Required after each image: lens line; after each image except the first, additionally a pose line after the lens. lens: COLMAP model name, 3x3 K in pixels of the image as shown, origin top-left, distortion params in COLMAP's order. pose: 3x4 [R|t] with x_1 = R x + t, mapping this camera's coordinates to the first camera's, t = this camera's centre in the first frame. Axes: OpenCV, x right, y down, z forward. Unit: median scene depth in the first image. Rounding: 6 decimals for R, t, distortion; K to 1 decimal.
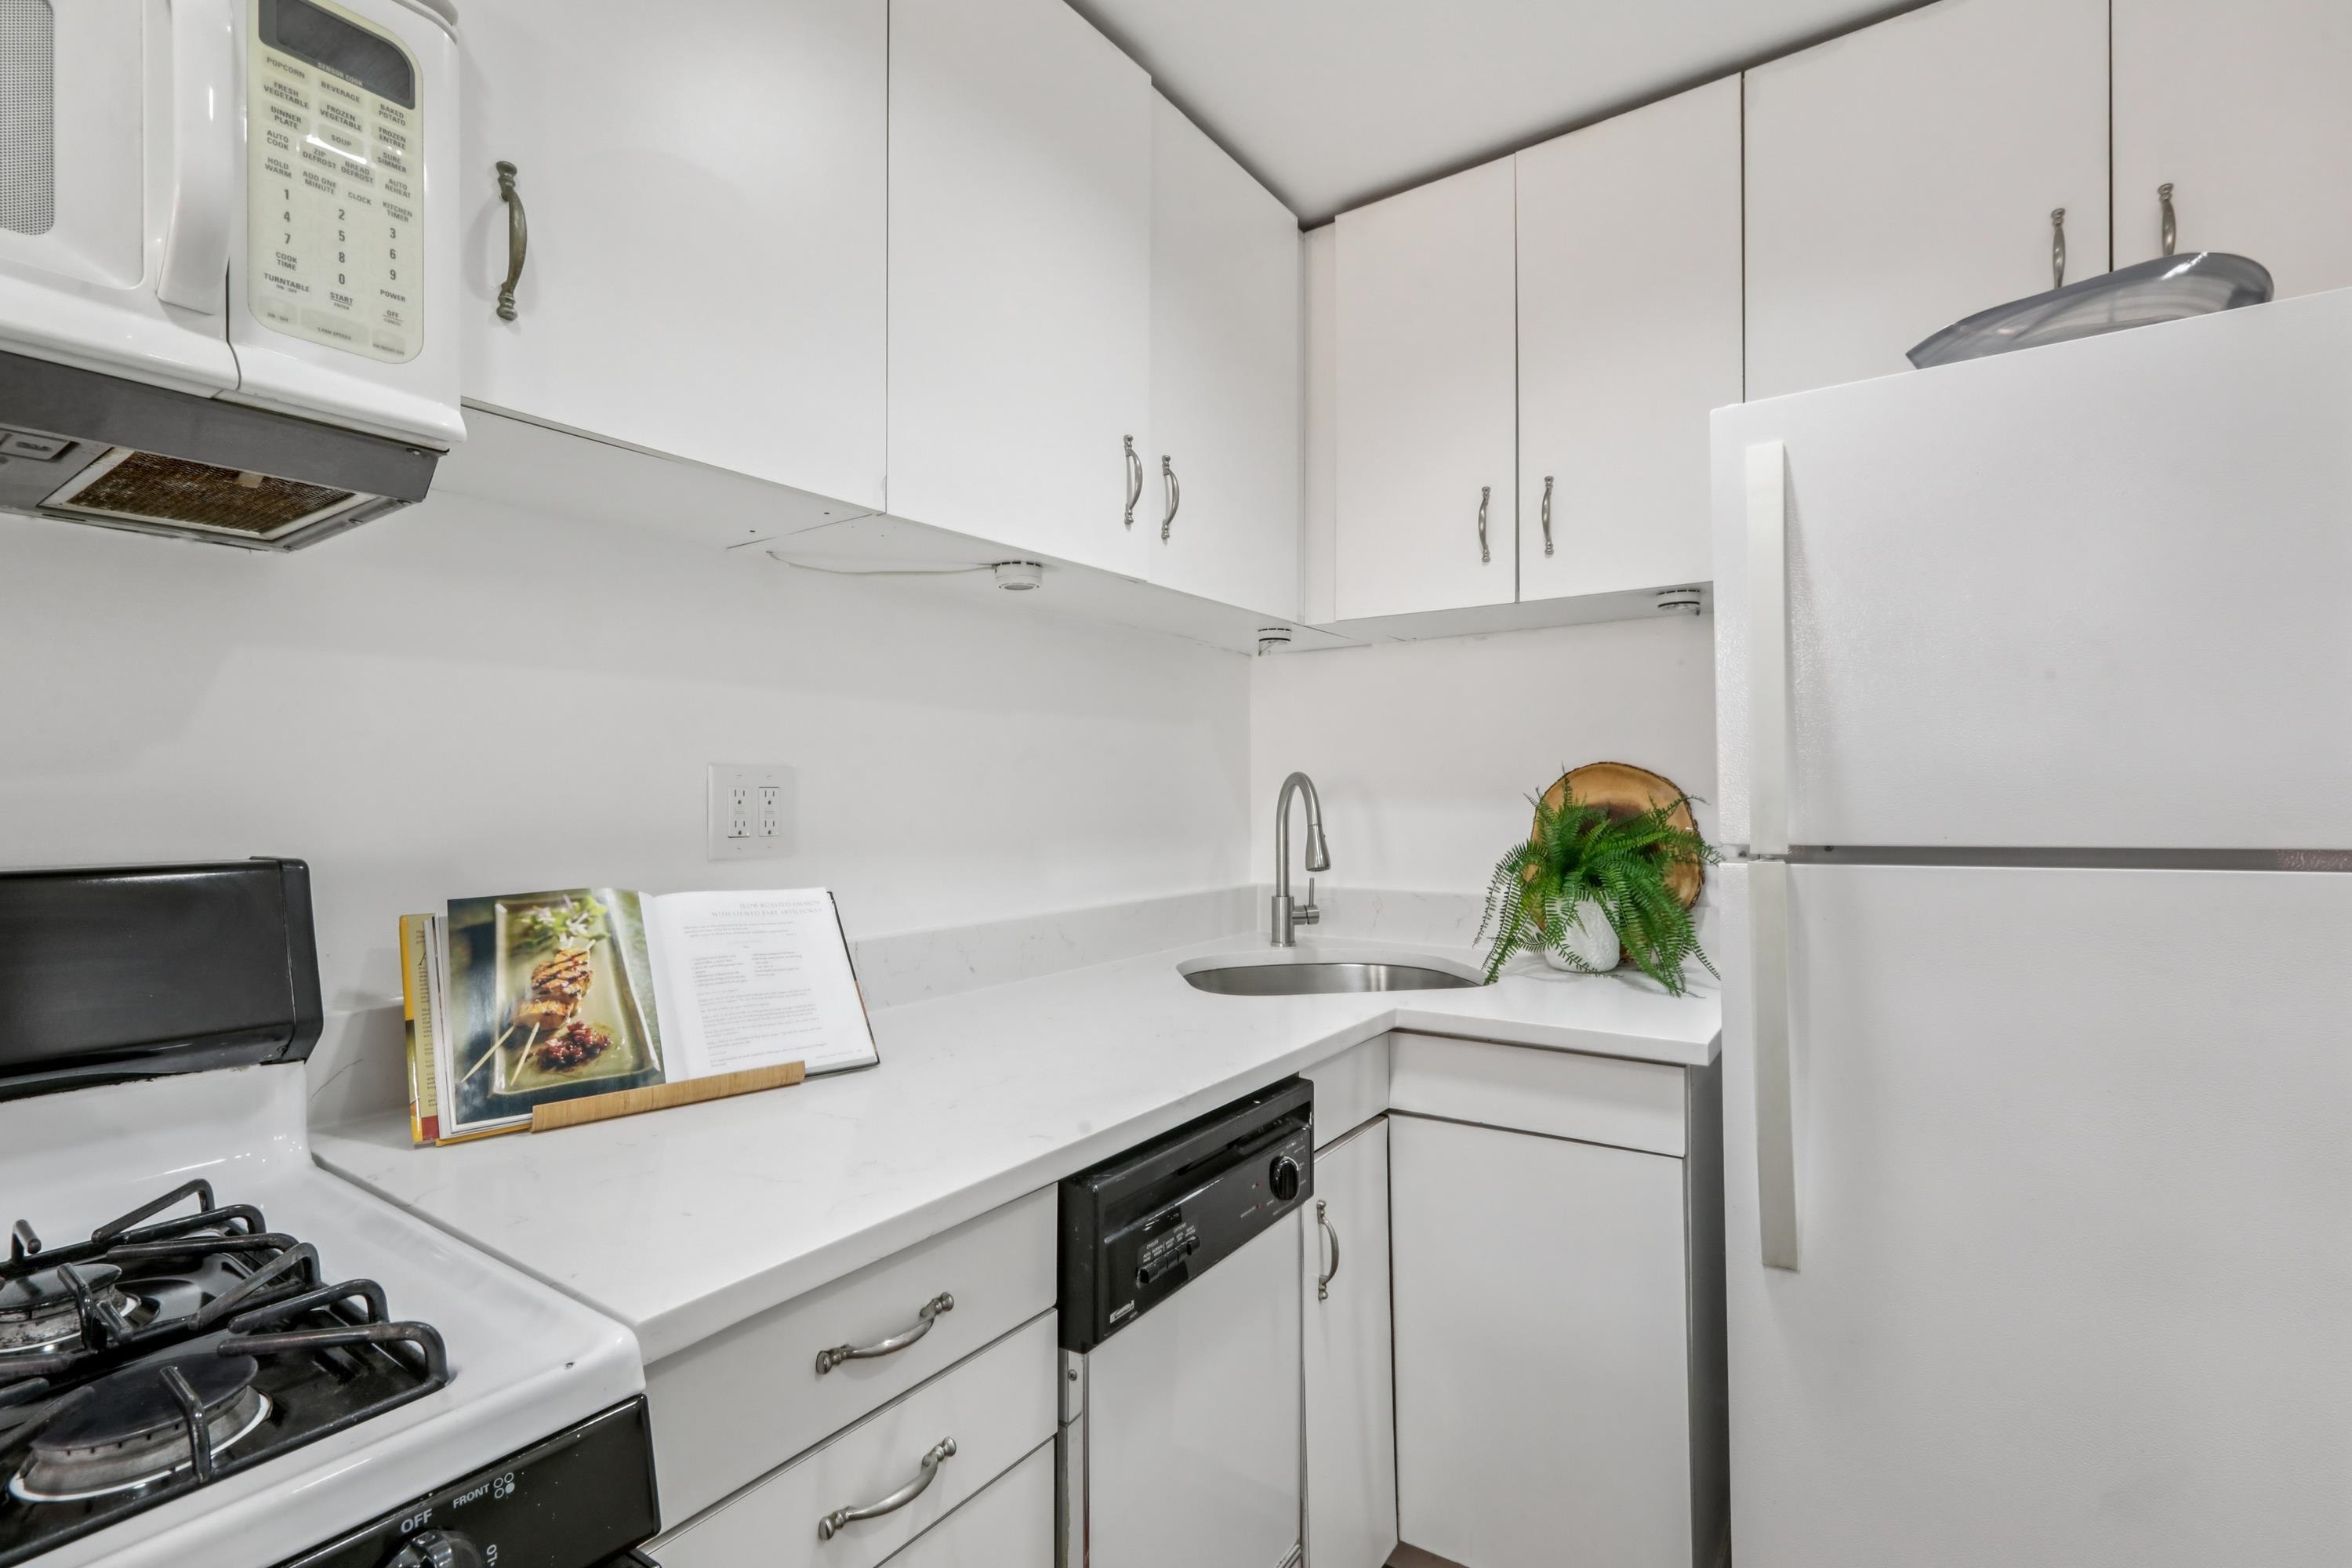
lens RADIAL K [[1073.4, 0, 1181.3], [0, 1073.4, 793.8], [0, 0, 1]] dist [0.001259, 0.000629]
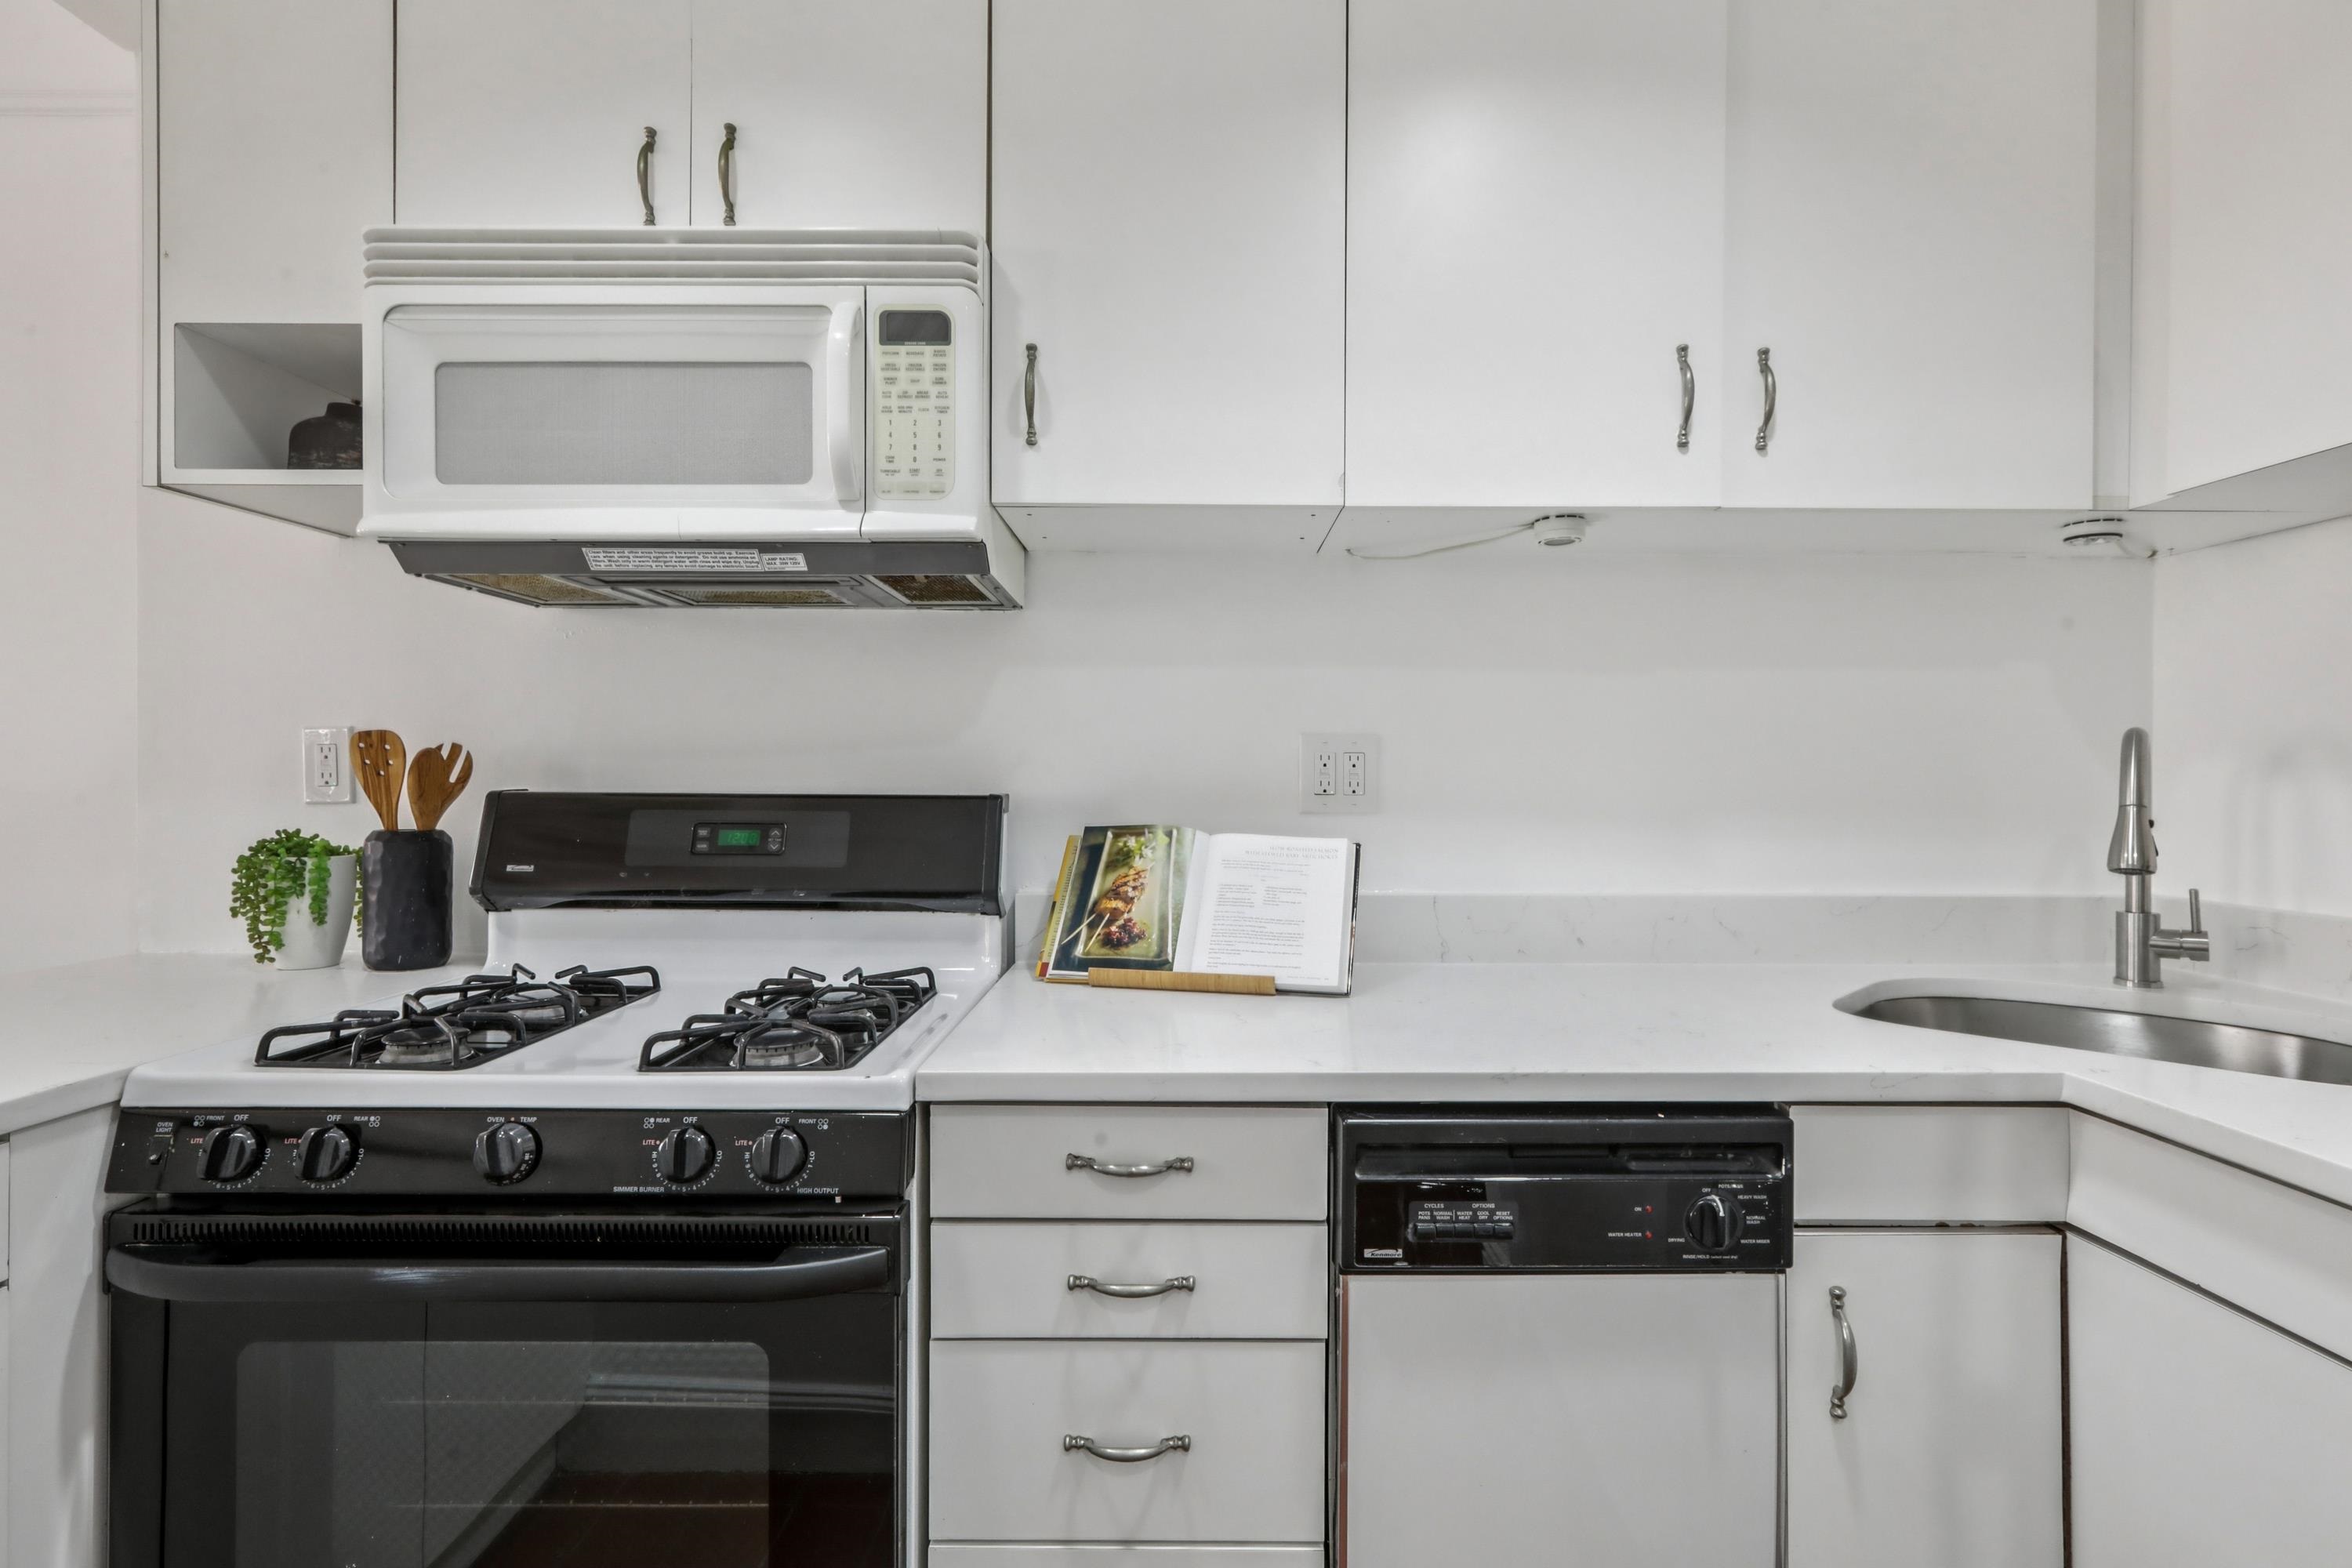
lens RADIAL K [[1094.6, 0, 1184.6], [0, 1094.6, 783.3], [0, 0, 1]] dist [-0.001572, 0.000931]
pose [[0.570620, 0.009905, -0.821154, 0.559241], [-0.004925, 0.999951, 0.008639, 0.019852], [0.821199, -0.000886, 0.570641, 0.200503]]
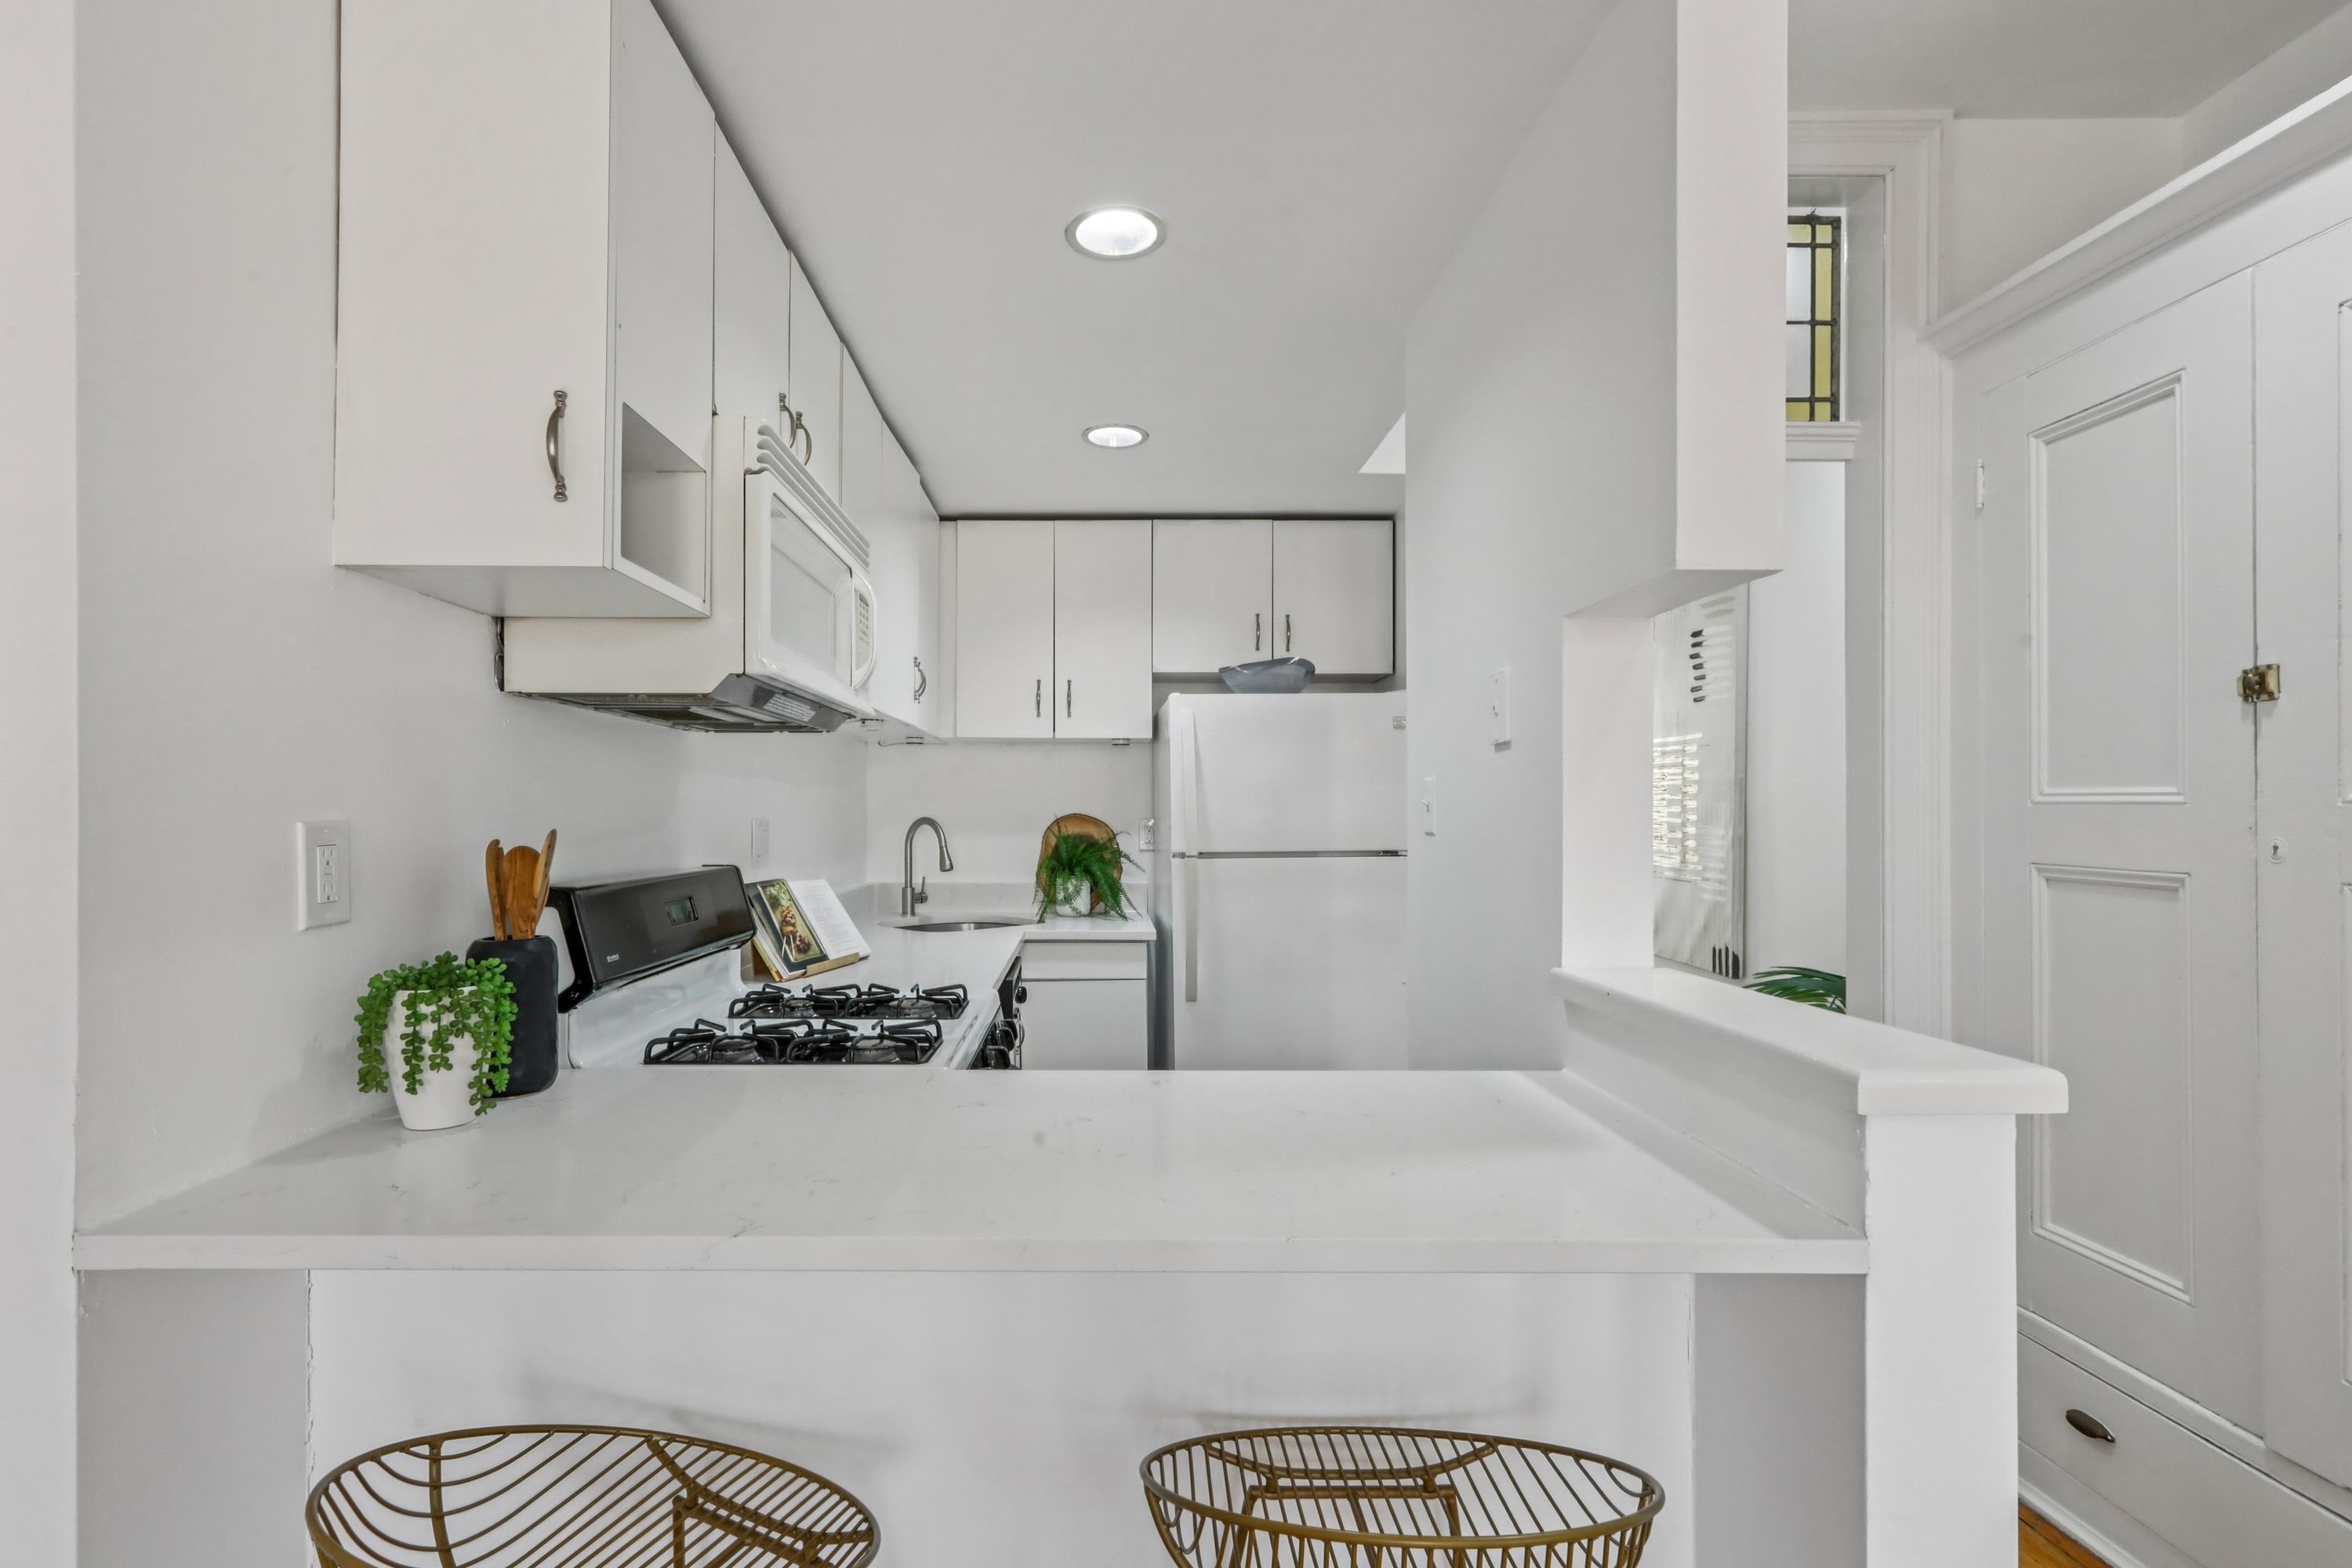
lens RADIAL K [[1091.3, 0, 1097.7], [0, 1091.3, 811.4], [0, 0, 1]] dist [-0.002051, 0.000284]
pose [[0.822727, 0.006064, 0.568405, -1.170214], [-0.005256, 0.999982, -0.003061, -0.043904], [-0.568413, -0.000469, 0.822743, -1.121803]]
